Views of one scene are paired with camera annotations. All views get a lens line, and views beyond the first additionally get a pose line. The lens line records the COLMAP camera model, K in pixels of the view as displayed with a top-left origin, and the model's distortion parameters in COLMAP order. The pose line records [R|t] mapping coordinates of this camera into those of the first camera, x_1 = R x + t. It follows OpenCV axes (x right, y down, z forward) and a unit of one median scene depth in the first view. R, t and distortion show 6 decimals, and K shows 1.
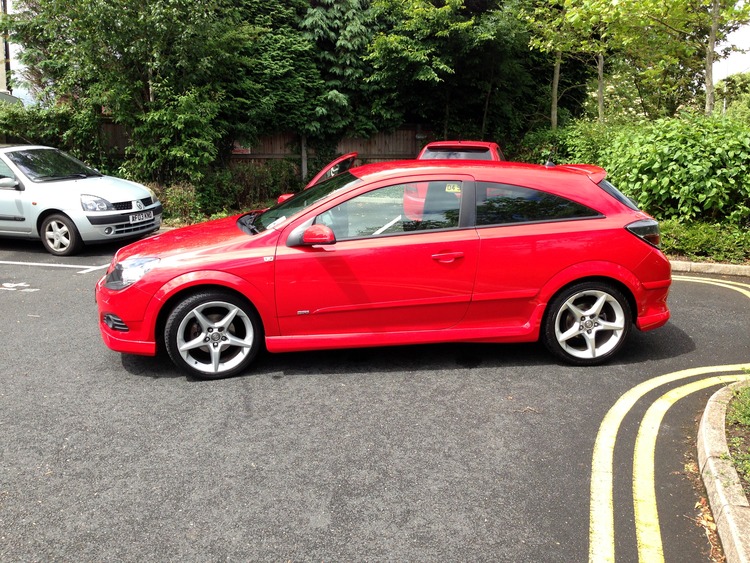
lens RADIAL K [[708.3, 0, 375.1], [0, 708.3, 245.4], [0, 0, 1]] dist [0.146518, 0.002266]
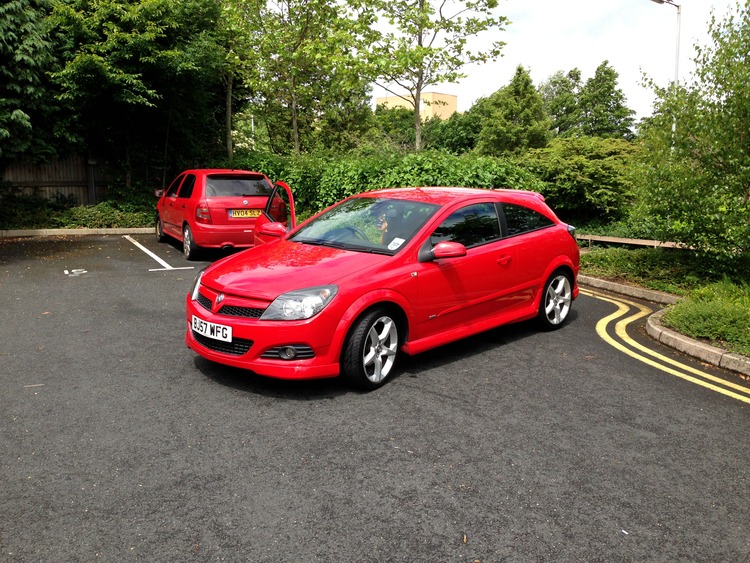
lens RADIAL K [[693.6, 0, 375.0], [0, 693.6, 281.5], [0, 0, 1]] dist [0.144539, -0.275487]
pose [[0.768230, -0.105065, 0.631493, -0.307390], [0.093487, 0.994278, 0.051694, -0.011474], [-0.633311, 0.019323, 0.773656, 0.054496]]
